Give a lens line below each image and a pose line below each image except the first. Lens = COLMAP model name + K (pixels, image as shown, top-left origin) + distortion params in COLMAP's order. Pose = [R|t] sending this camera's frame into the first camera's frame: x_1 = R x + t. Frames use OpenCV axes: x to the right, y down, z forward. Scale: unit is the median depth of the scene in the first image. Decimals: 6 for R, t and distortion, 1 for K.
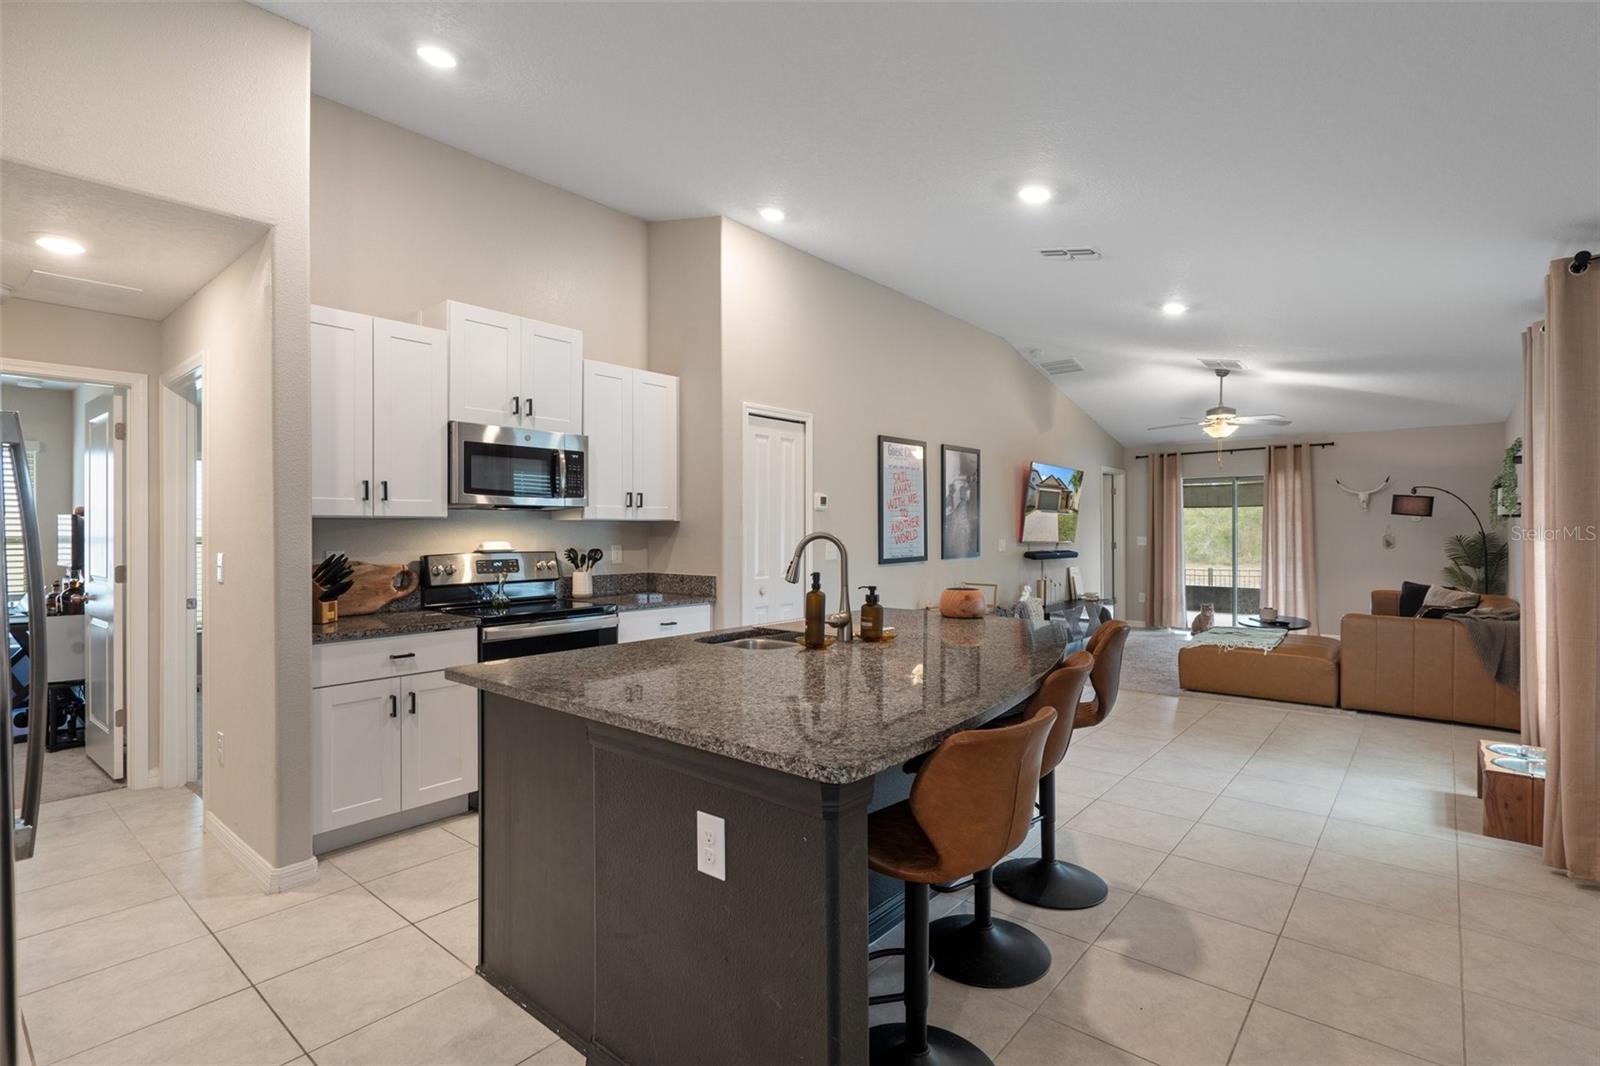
lens RADIAL K [[764.5, 0, 800.0], [0, 764.5, 522.9], [0, 0, 1]] dist [0.002538, 0.000246]
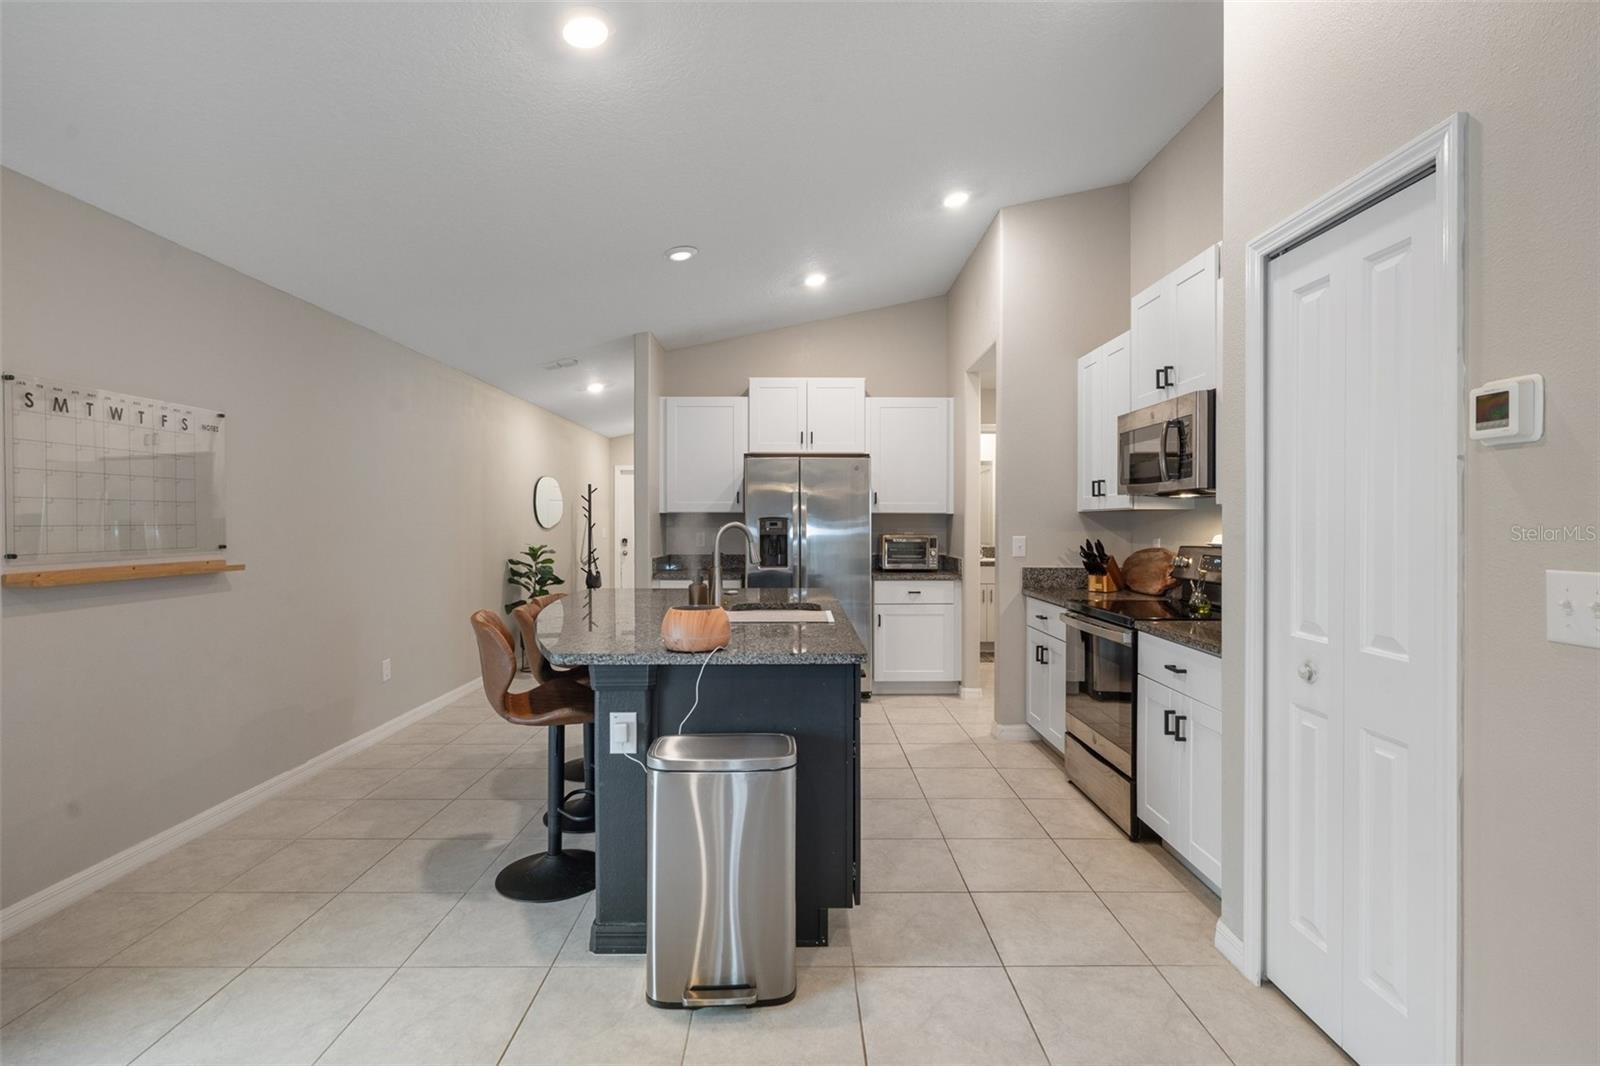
lens RADIAL K [[753.2, 0, 796.9], [0, 753.2, 527.5], [0, 0, 1]] dist [0.001129, 0.000261]
pose [[-0.763615, 0.005705, -0.645646, 0.572250], [0.006743, 0.999977, 0.000861, 0.015154], [0.645636, -0.003696, -0.763636, 1.564744]]
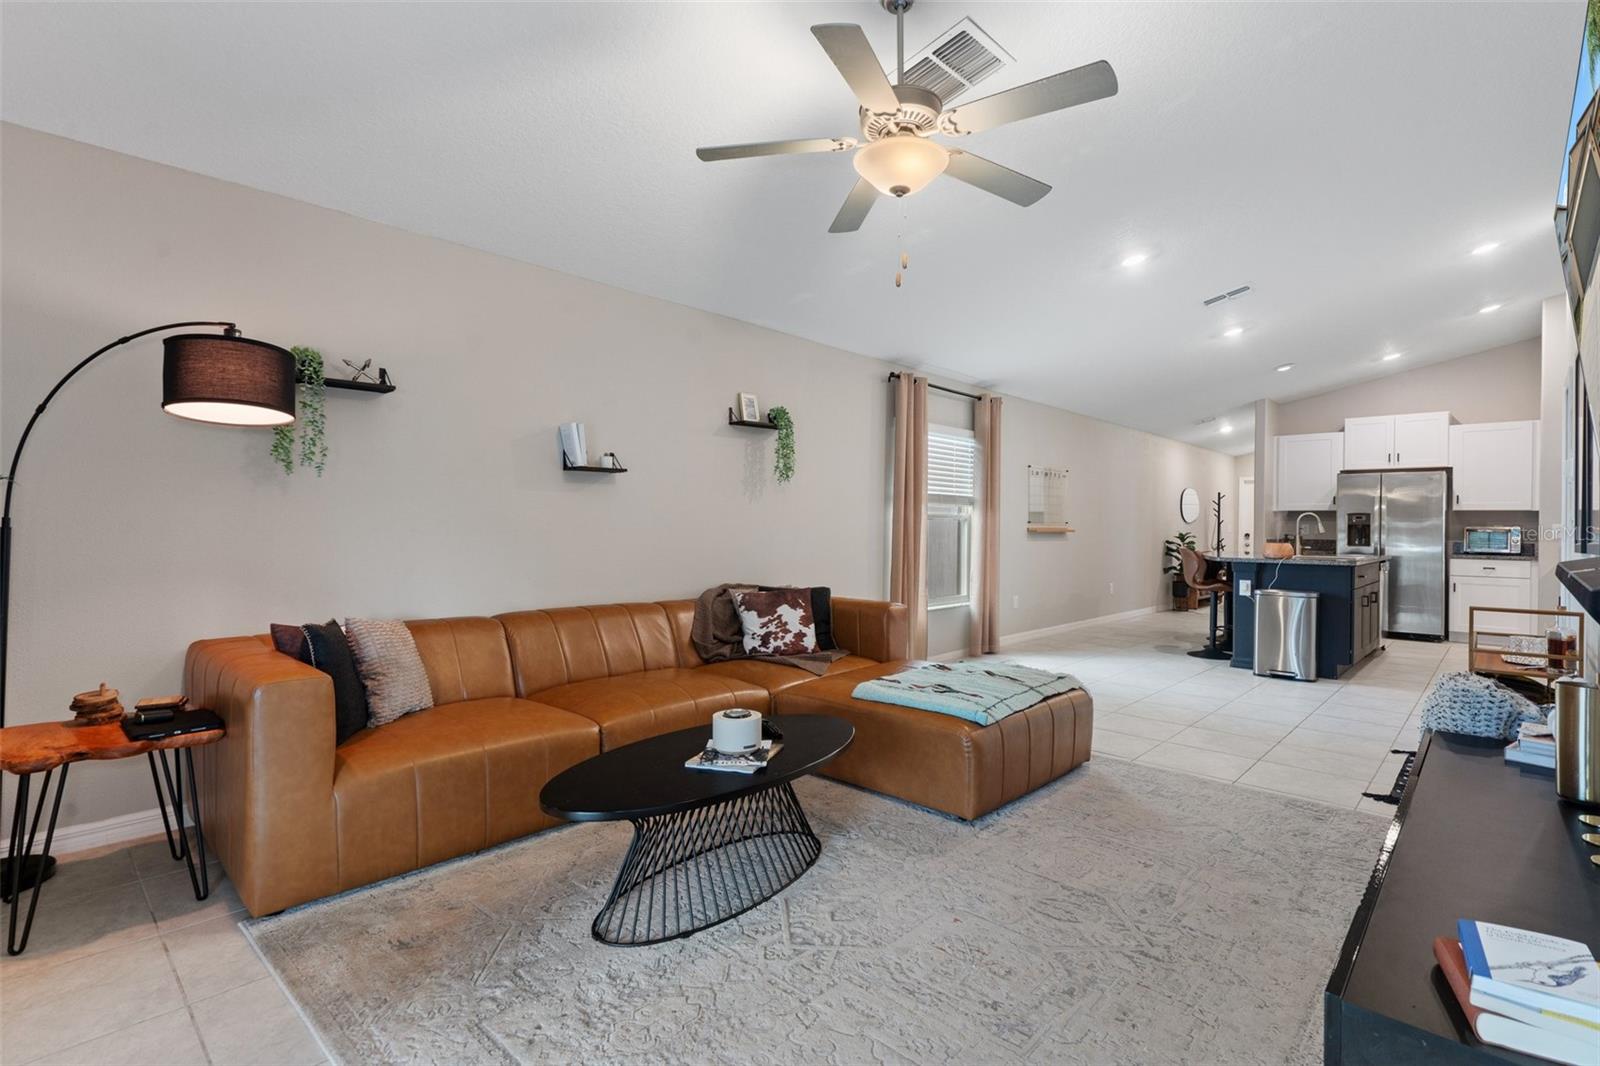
lens RADIAL K [[753.2, 0, 796.9], [0, 753.2, 527.5], [0, 0, 1]] dist [0.001129, 0.000261]
pose [[-0.998038, -0.011234, 0.061593, 1.201172], [-0.011658, 0.999911, -0.006524, 0.075034], [-0.061515, -0.007229, -0.998080, 2.783259]]
